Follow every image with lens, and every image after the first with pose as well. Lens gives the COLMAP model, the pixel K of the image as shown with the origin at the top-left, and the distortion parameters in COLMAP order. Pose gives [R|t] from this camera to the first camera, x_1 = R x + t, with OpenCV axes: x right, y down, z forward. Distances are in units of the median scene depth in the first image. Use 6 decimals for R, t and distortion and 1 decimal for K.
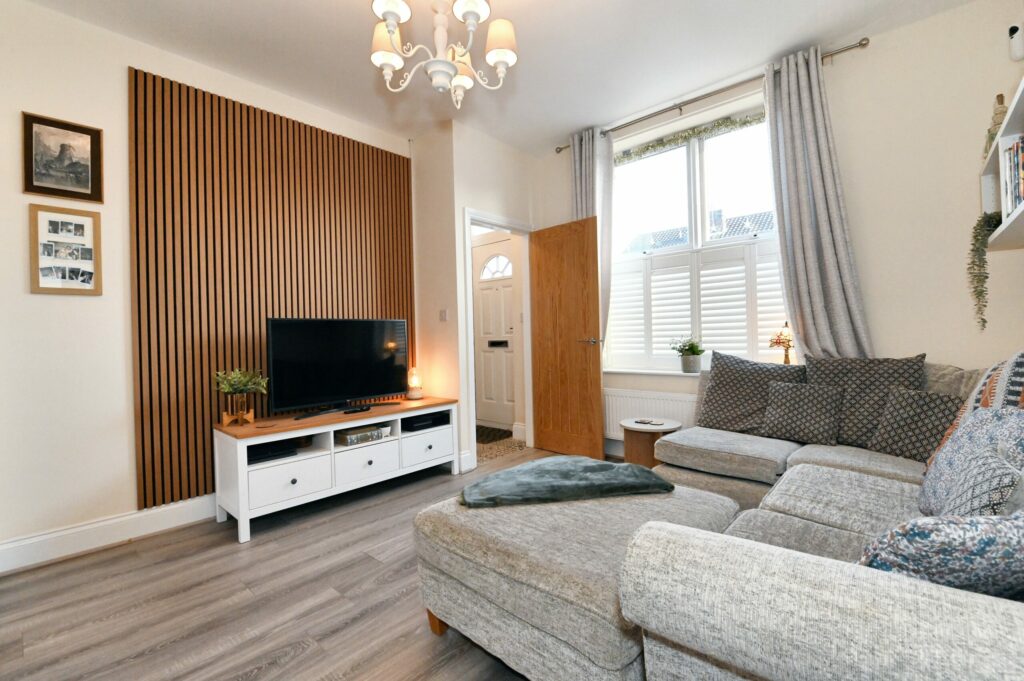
lens RADIAL K [[446.0, 0, 514.4], [0, 446.0, 337.4], [0, 0, 1]] dist [-0.010448, -0.001934]
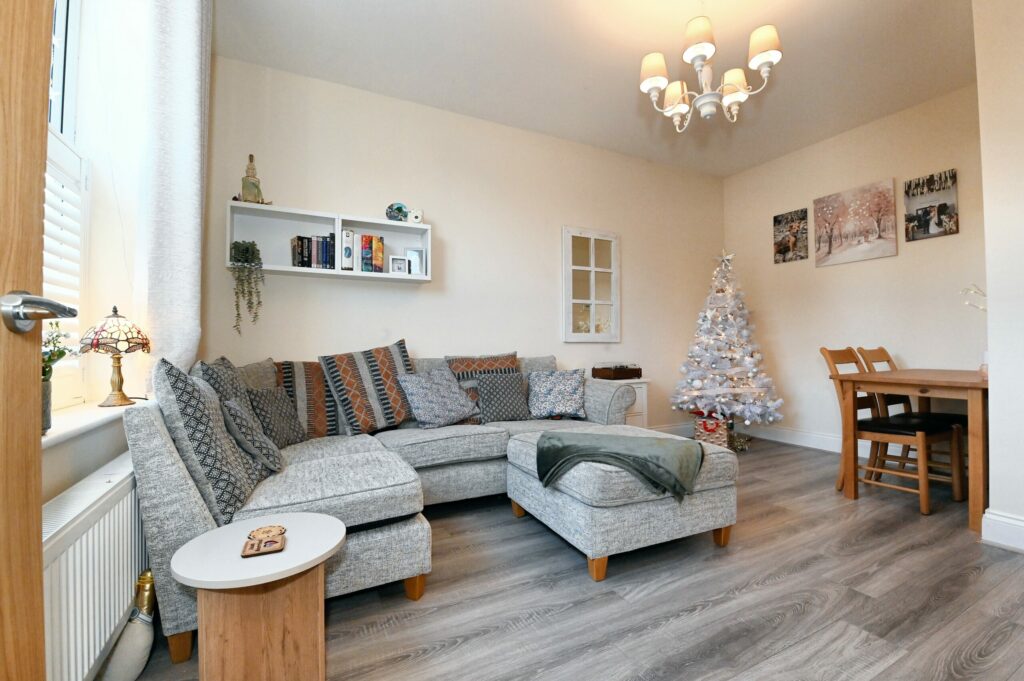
lens RADIAL K [[446.0, 0, 515.3], [0, 446.0, 337.6], [0, 0, 1]] dist [-0.010448, -0.001934]
pose [[-0.933434, 0.037383, 0.356795, -0.066289], [0.030940, 0.999239, -0.023750, 0.042148], [-0.357412, -0.011130, -0.933881, 1.772618]]
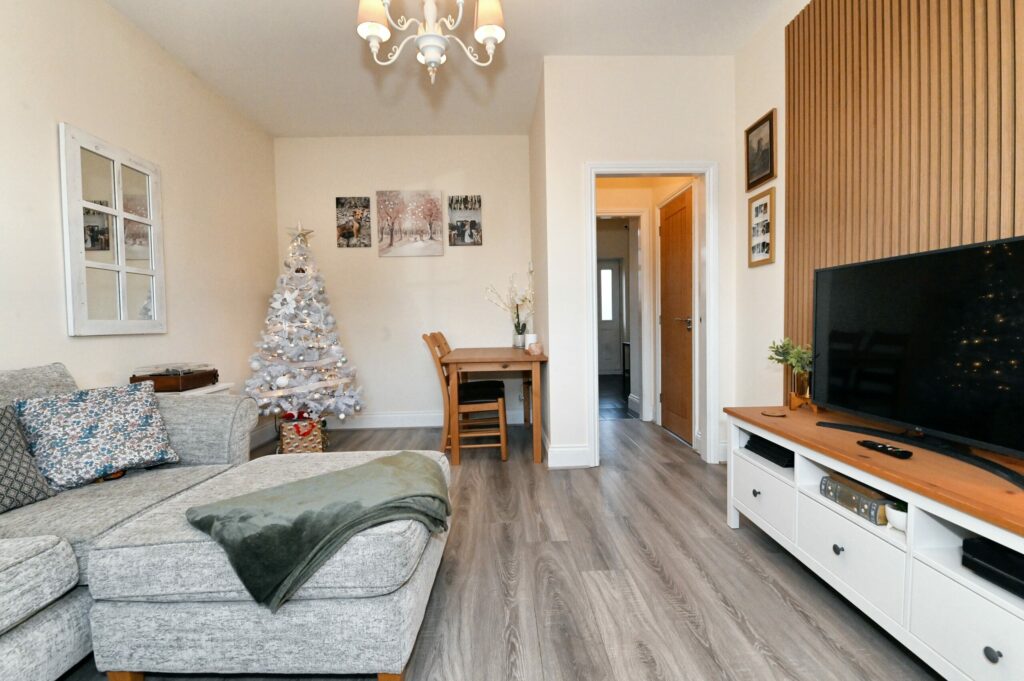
lens RADIAL K [[446.0, 0, 512.4], [0, 446.0, 341.3], [0, 0, 1]] dist [-0.010448, -0.001934]
pose [[-0.723743, 0.070702, -0.686438, 0.336022], [0.035215, 0.997225, 0.065584, 0.006665], [0.689171, 0.023292, -0.724225, 1.434816]]
